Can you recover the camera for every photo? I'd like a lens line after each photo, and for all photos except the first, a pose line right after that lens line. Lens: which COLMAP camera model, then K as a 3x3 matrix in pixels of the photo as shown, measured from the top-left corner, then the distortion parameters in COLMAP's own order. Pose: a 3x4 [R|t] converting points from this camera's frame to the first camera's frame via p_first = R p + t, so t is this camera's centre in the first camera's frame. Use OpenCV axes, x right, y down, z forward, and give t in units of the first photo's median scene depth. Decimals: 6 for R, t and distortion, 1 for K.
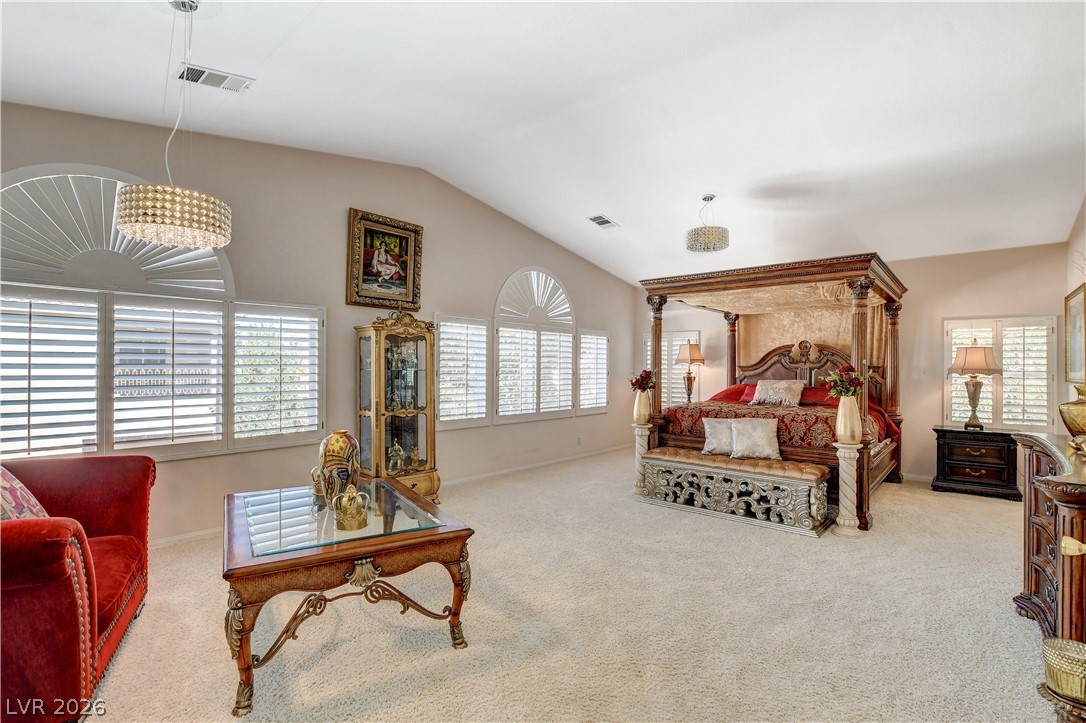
lens RADIAL K [[489.7, 0, 535.5], [0, 489.7, 366.1], [0, 0, 1]] dist [-0.015213, 0.001265]
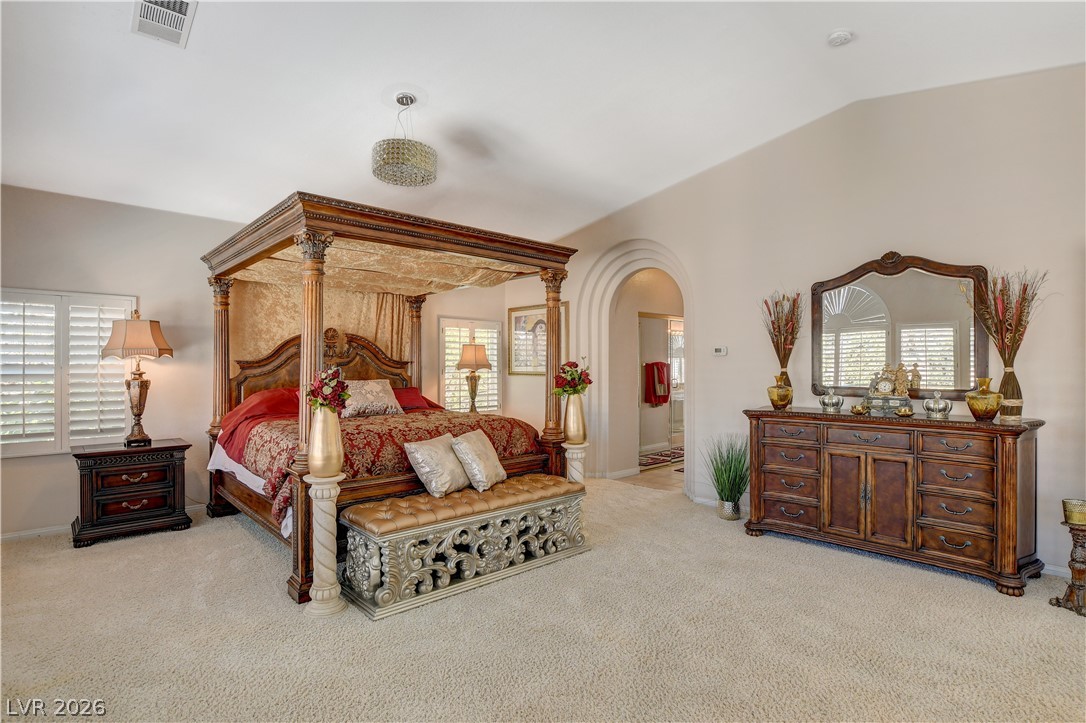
lens RADIAL K [[546.7, 0, 540.5], [0, 546.7, 365.2], [0, 0, 1]] dist [-0.002408, -0.000122]
pose [[0.115787, -0.006255, 0.993254, -0.258784], [-0.004592, 0.999966, 0.006833, -0.001139], [-0.993263, -0.005352, 0.115755, 0.562318]]
